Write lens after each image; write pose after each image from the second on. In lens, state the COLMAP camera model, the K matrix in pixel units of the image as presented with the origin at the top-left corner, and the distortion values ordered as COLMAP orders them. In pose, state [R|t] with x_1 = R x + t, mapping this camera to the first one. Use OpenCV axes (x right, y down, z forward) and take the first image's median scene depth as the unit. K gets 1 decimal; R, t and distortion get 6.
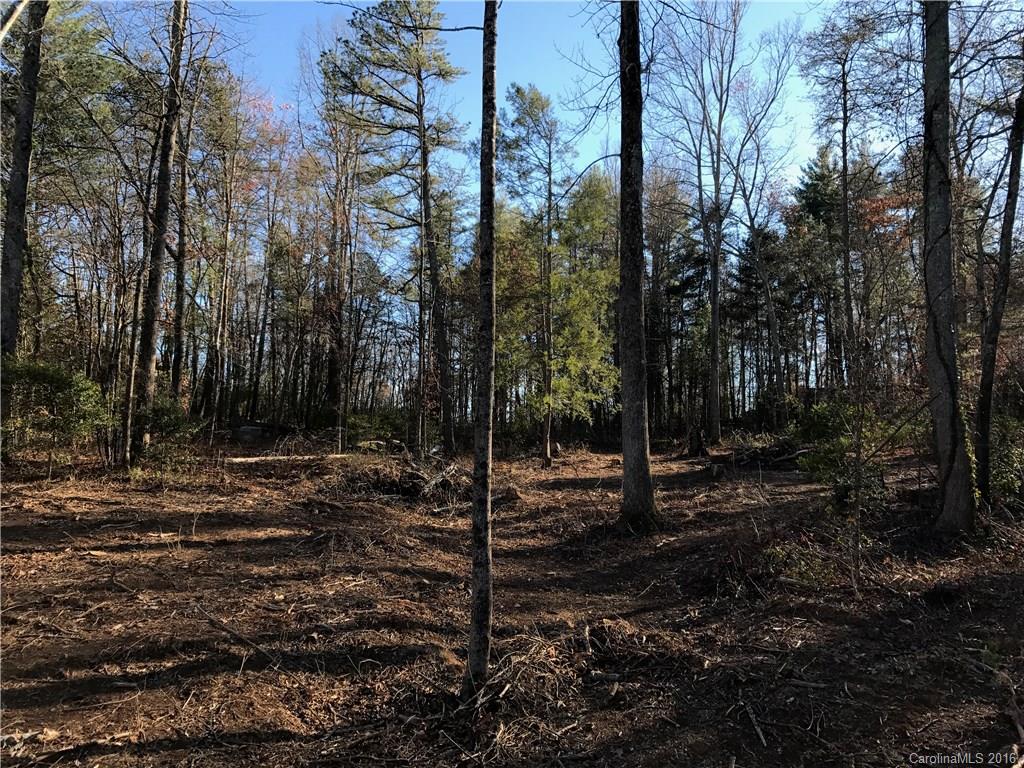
lens RADIAL K [[834.9, 0, 512.0], [0, 834.9, 384.0], [0, 0, 1]] dist [-0.000290, 0.000341]
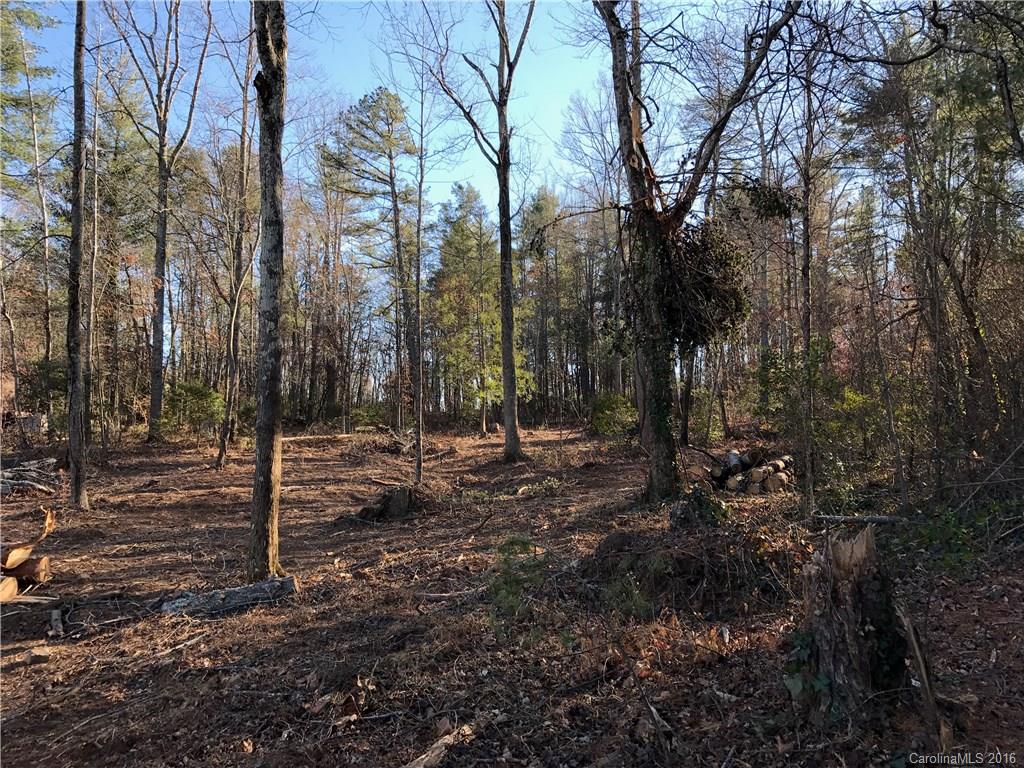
lens RADIAL K [[840.6, 0, 512.0], [0, 840.6, 384.0], [0, 0, 1]] dist [0.036924, -0.002159]
pose [[0.999272, -0.027521, 0.026425, 0.038312], [0.027109, 0.999507, 0.015840, -0.016065], [-0.026848, -0.015112, 0.999525, -0.373776]]
